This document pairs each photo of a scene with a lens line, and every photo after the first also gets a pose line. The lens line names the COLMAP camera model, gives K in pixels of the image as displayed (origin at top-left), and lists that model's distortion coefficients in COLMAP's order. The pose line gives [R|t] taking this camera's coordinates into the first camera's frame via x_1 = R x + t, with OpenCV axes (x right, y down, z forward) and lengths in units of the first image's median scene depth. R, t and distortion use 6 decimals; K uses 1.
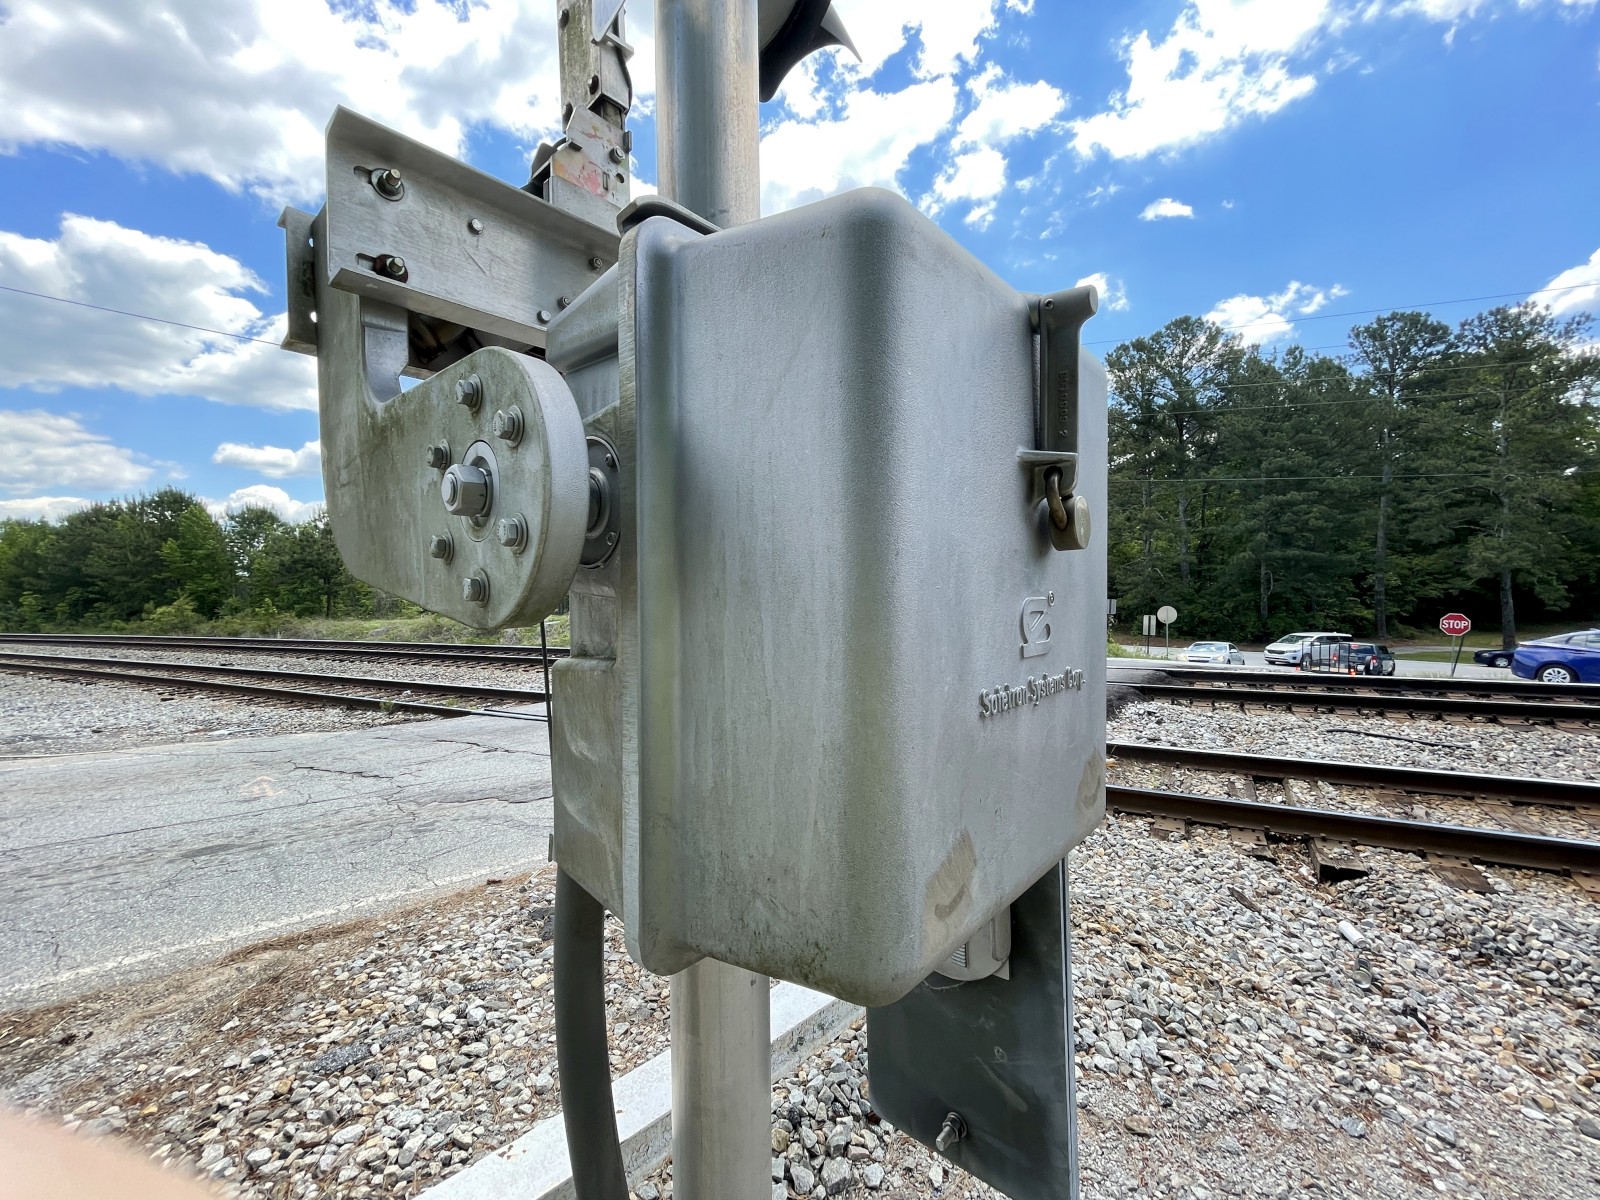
lens RADIAL K [[642.0, 0, 804.9], [0, 642.0, 599.7], [0, 0, 1]] dist [-0.000361, -0.001090]
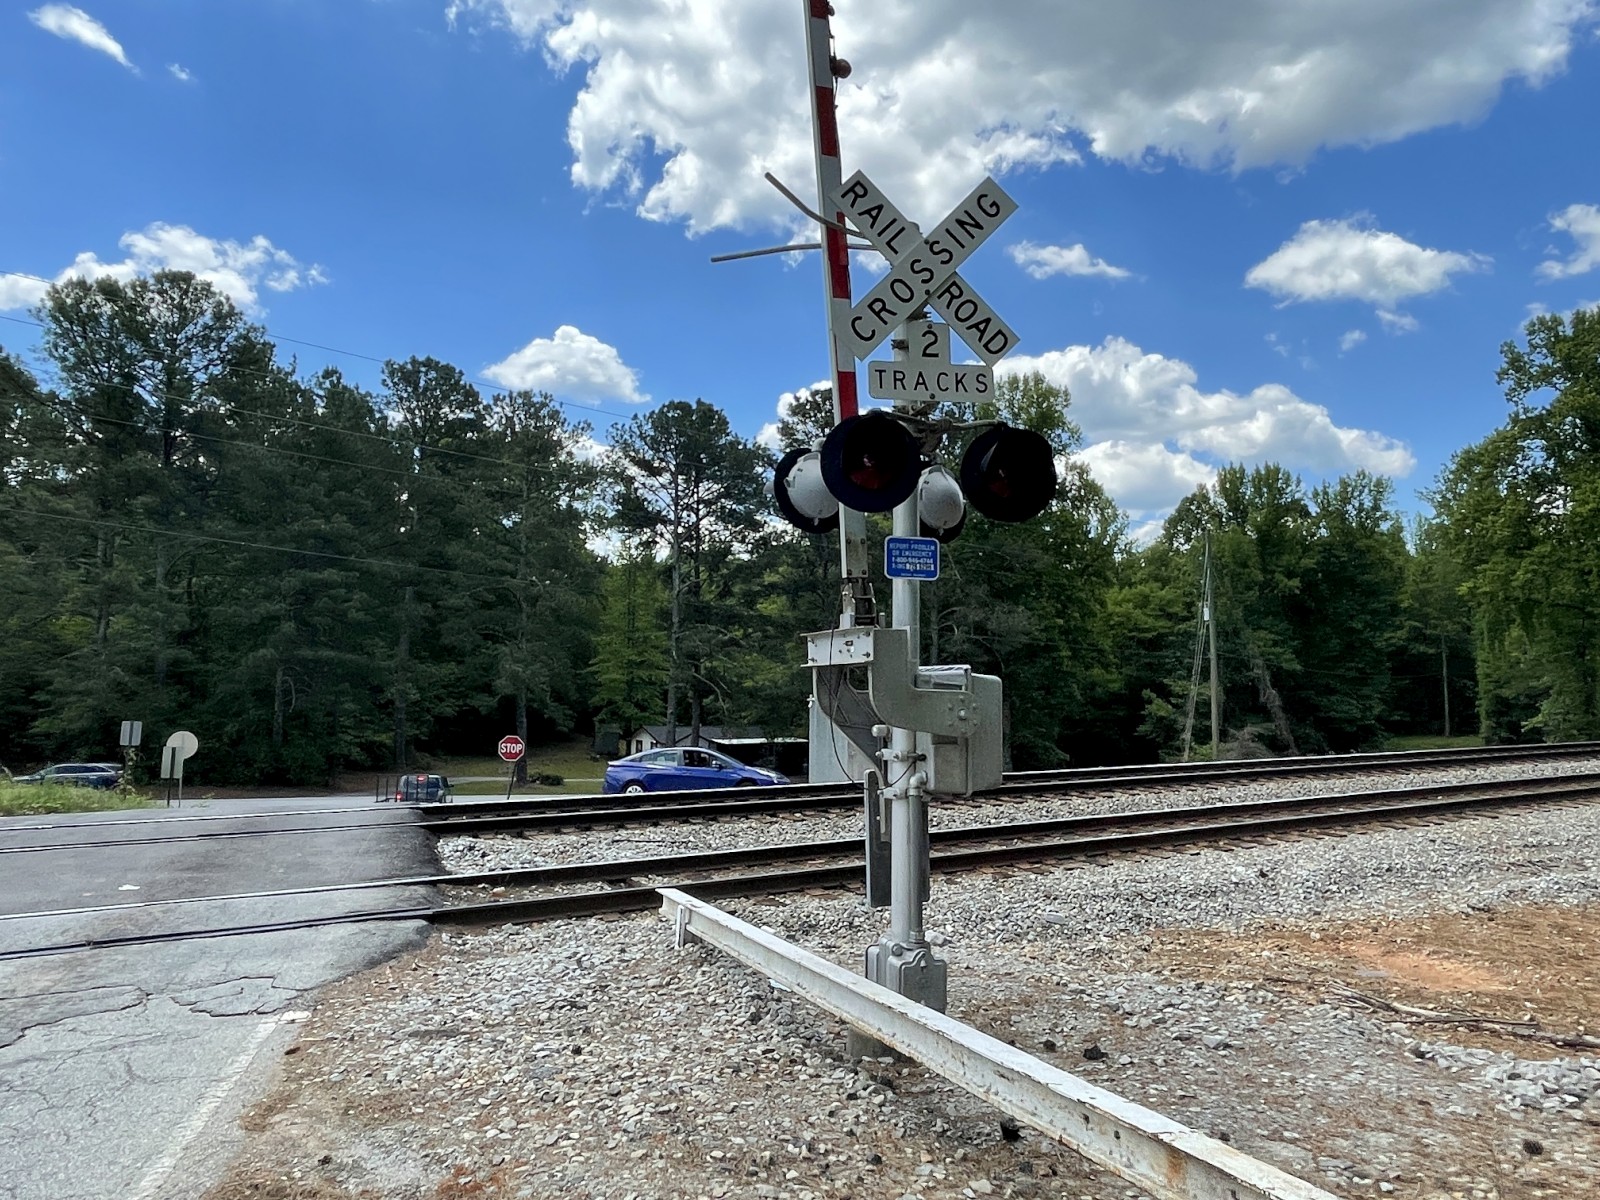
lens RADIAL K [[1149.9, 0, 808.8], [0, 1149.9, 604.0], [0, 0, 1]] dist [0.010222, -0.008641]
pose [[0.442336, 0.088285, 0.892493, -0.120723], [0.000531, 0.995117, -0.098700, -0.001159], [-0.896849, 0.044132, 0.440129, -0.039264]]
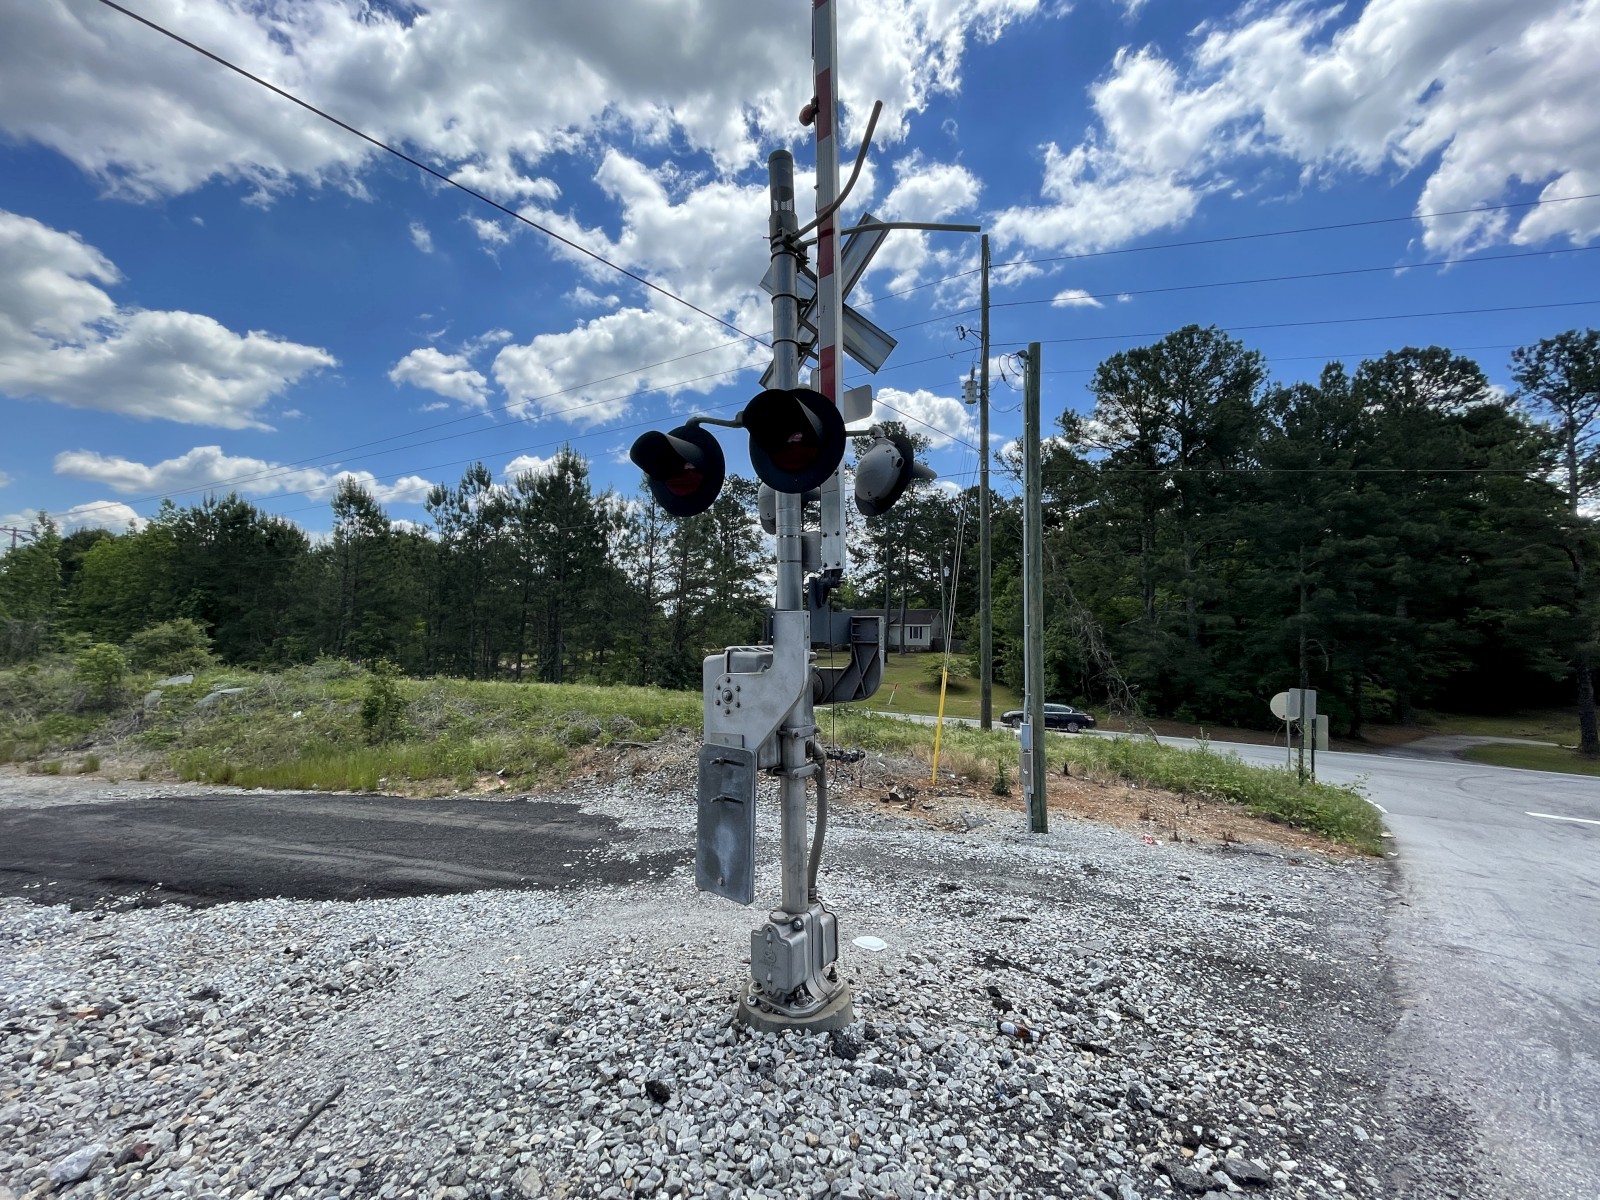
lens RADIAL K [[642.0, 0, 804.2], [0, 642.0, 599.4], [0, 0, 1]] dist [-0.000361, -0.001090]
pose [[0.990264, 0.043508, 0.132228, 0.007007], [-0.032734, 0.996046, -0.082590, -0.008216], [-0.135299, 0.077457, 0.987773, 0.278756]]
